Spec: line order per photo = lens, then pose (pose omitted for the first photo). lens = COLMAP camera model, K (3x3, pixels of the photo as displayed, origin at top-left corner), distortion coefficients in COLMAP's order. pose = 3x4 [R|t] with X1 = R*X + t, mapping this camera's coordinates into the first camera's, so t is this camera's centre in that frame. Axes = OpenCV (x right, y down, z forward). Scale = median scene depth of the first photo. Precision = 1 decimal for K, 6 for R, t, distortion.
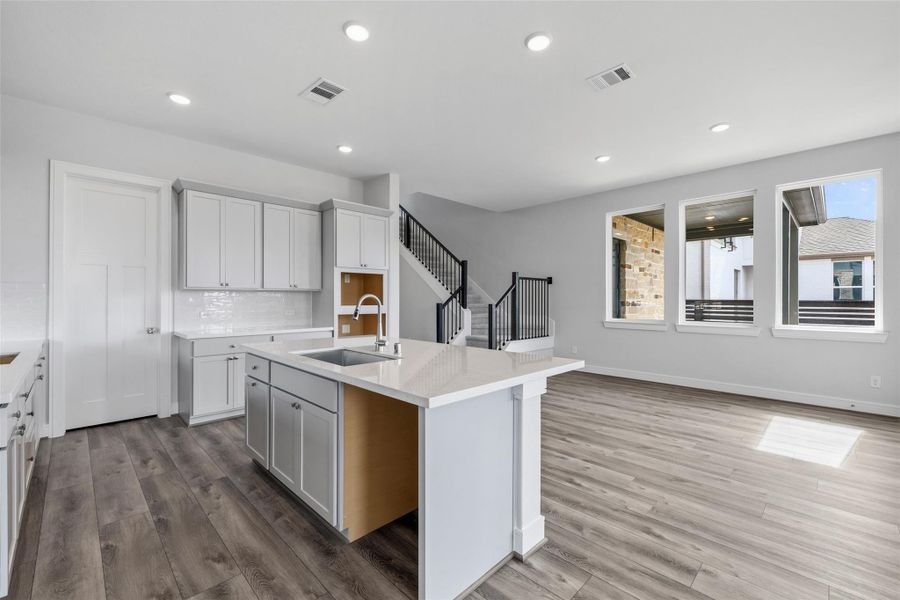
lens RADIAL K [[382.0, 0, 448.6], [0, 382.0, 298.8], [0, 0, 1]] dist [0.004222, 0.000072]
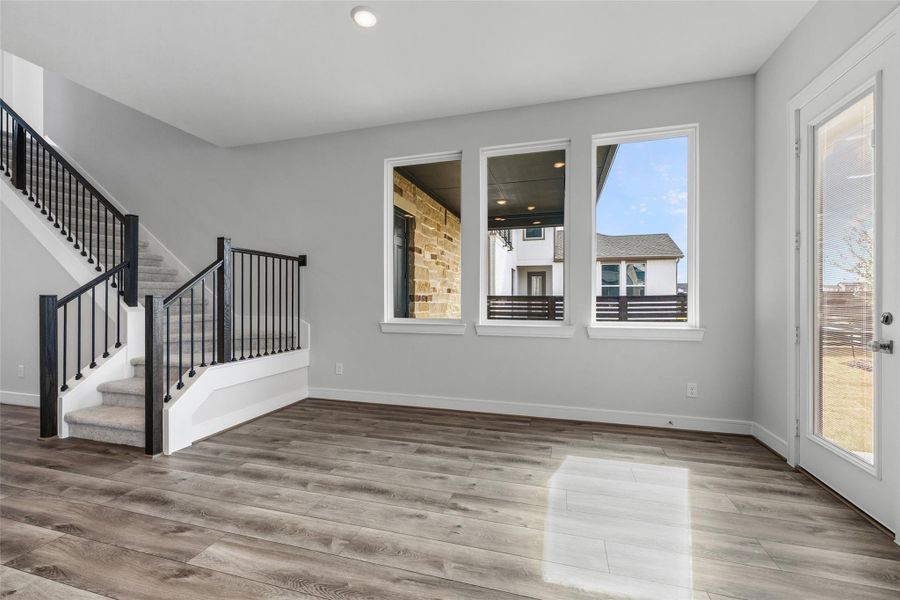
lens RADIAL K [[383.3, 0, 450.0], [0, 383.3, 300.0], [0, 0, 1]] dist [0.003135, 0.000354]
pose [[0.875258, -0.002563, 0.483650, 0.279602], [0.000368, 0.999989, 0.004632, 0.024046], [-0.483657, -0.003876, 0.875249, 0.534252]]
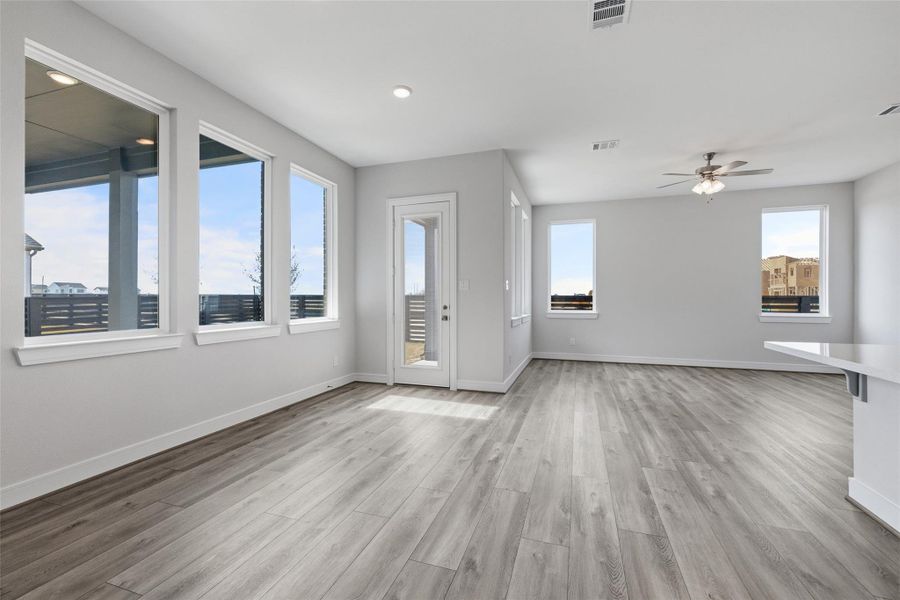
lens RADIAL K [[382.0, 0, 448.6], [0, 382.0, 298.8], [0, 0, 1]] dist [0.004222, 0.000072]
pose [[-0.446295, 0.000845, 0.894885, -0.107949], [0.000843, 1.000000, -0.000523, 0.021829], [-0.894885, 0.000521, -0.446296, 1.186211]]
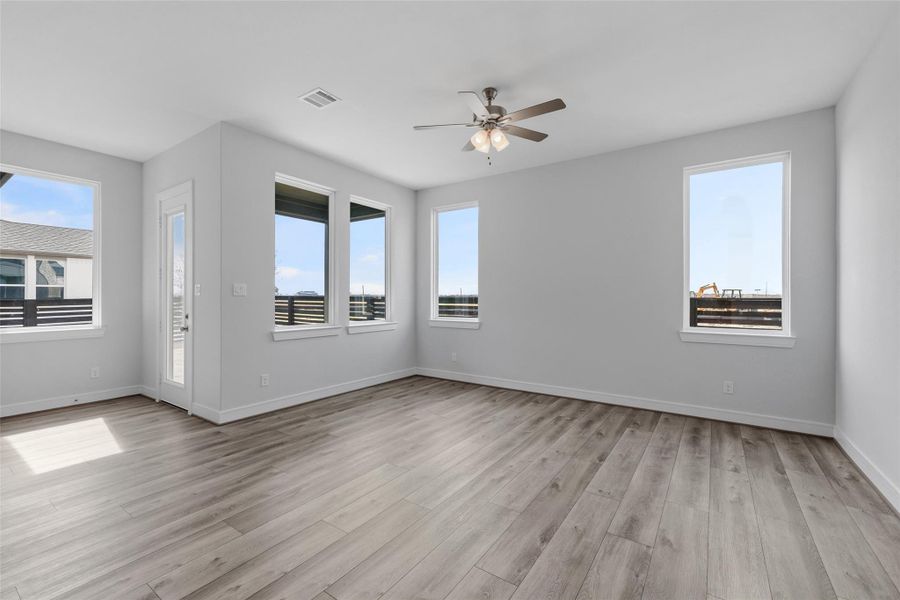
lens RADIAL K [[382.7, 0, 451.2], [0, 382.7, 297.8], [0, 0, 1]] dist [0.002784, 0.000051]
pose [[-0.185244, -0.002468, 0.982690, -0.164761], [0.001179, 0.999996, 0.002734, -0.001913], [-0.982692, 0.001665, -0.185240, 0.191083]]
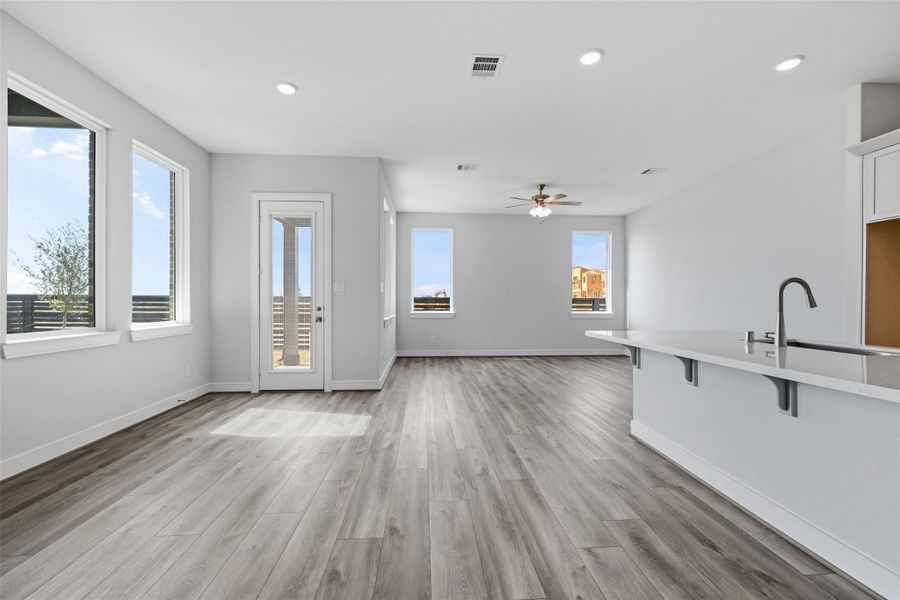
lens RADIAL K [[383.3, 0, 450.0], [0, 383.3, 300.0], [0, 0, 1]] dist [0.003135, 0.000354]
pose [[-0.756845, 0.001085, 0.653593, -0.113504], [0.000093, 0.999999, -0.001553, 0.022731], [-0.653594, -0.001114, -0.756845, 1.291396]]
